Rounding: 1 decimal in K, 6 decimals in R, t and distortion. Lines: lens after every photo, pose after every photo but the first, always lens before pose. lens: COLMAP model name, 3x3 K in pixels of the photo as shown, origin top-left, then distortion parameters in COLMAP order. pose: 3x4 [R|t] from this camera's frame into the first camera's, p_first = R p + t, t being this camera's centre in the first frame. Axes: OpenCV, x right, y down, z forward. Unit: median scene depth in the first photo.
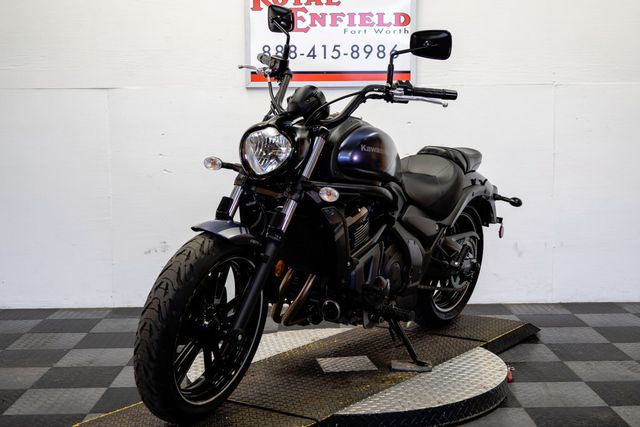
lens RADIAL K [[900.1, 0, 320.0], [0, 900.1, 213.5], [0, 0, 1]] dist [0.004496, -0.003692]
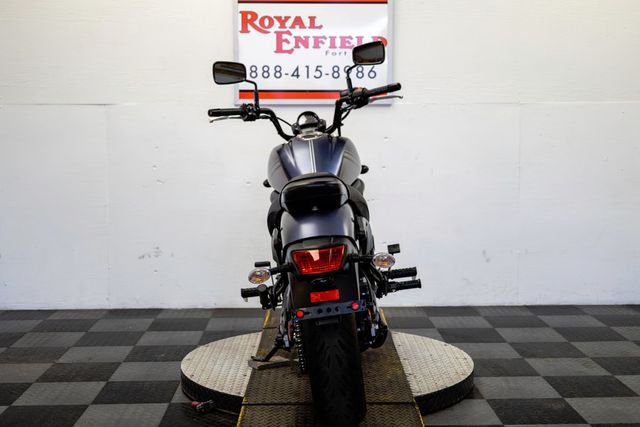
lens RADIAL K [[877.6, 0, 320.0], [0, 877.6, 213.5], [0, 0, 1]] dist [0.008635, -0.024836]
pose [[0.999812, 0.004298, 0.018901, 0.000853], [-0.004158, 0.999964, -0.007395, -0.002397], [-0.018932, 0.007315, 0.999794, -0.051525]]
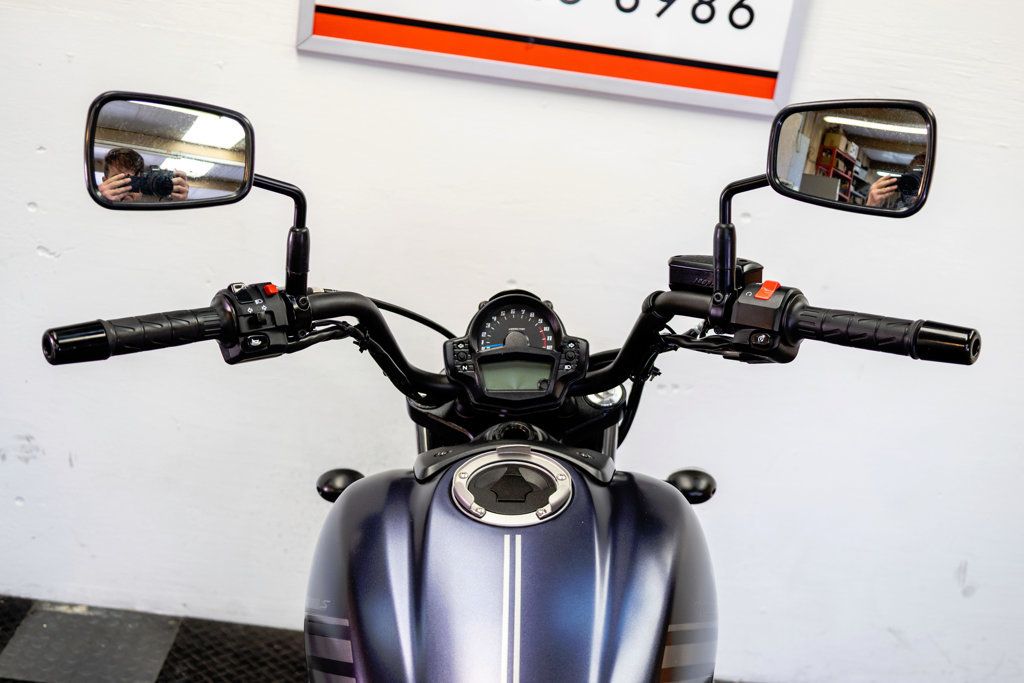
lens RADIAL K [[1404.1, 0, 512.0], [0, 1404.1, 341.5], [0, 0, 1]] dist [0.008635, -0.024836]
pose [[0.989211, 0.139298, 0.045363, -0.010390], [-0.145786, 0.966504, 0.211224, -0.163555], [-0.014420, -0.215558, 0.976385, 0.474685]]
